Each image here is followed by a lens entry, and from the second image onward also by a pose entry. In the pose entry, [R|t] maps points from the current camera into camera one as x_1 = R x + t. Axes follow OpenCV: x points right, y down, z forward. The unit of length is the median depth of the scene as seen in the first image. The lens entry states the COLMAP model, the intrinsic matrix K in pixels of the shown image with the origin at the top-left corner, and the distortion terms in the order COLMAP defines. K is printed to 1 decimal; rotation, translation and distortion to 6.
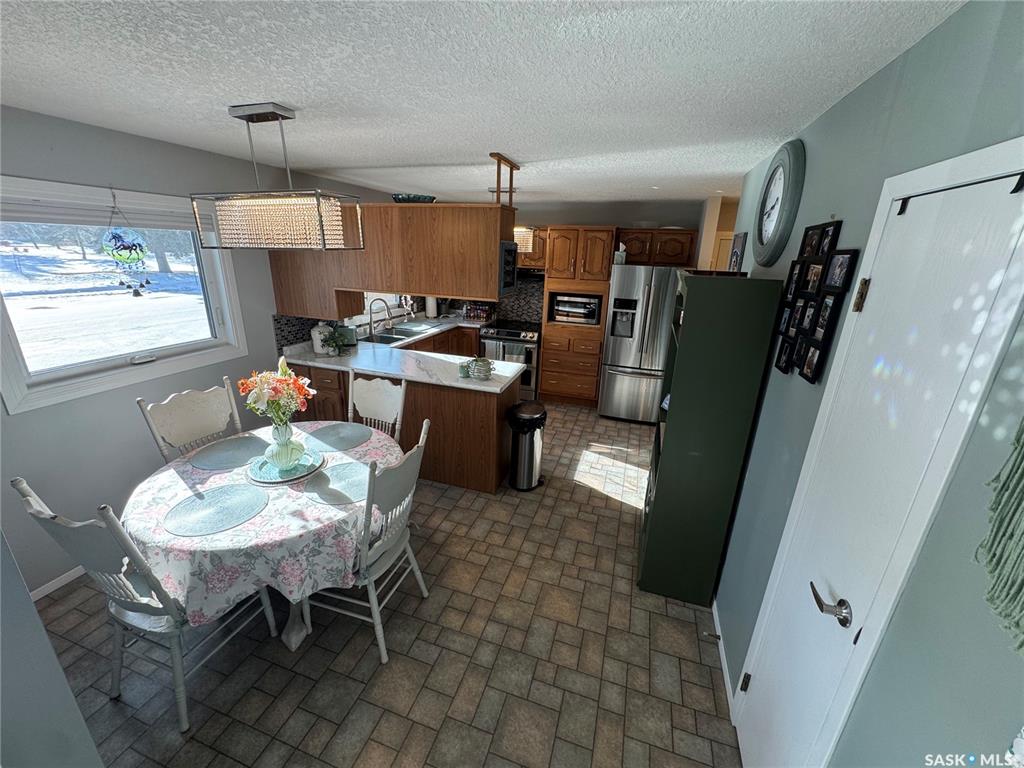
lens RADIAL K [[407.6, 0, 511.7], [0, 407.6, 382.3], [0, 0, 1]] dist [-0.003680, 0.000452]
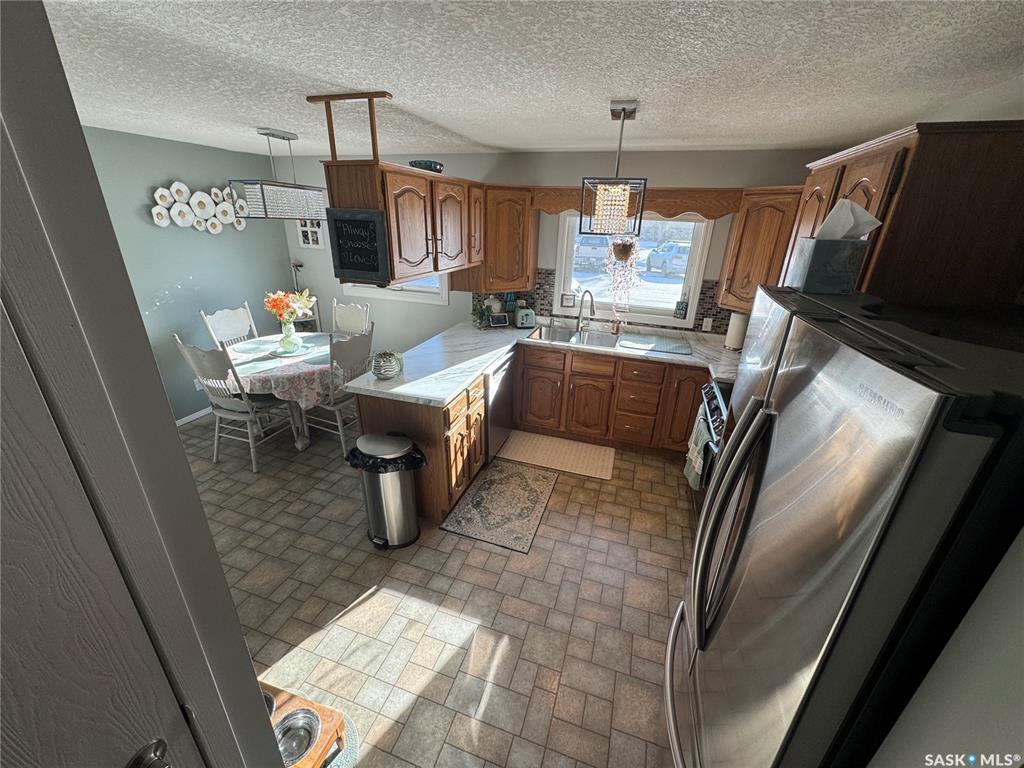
lens RADIAL K [[407.6, 0, 511.7], [0, 407.6, 382.3], [0, 0, 1]] dist [-0.003680, 0.000452]
pose [[-0.004234, 0.343176, -0.939262, 0.600039], [-0.340535, 0.882636, 0.324022, -0.299139], [0.940222, 0.321224, 0.113126, 0.960798]]
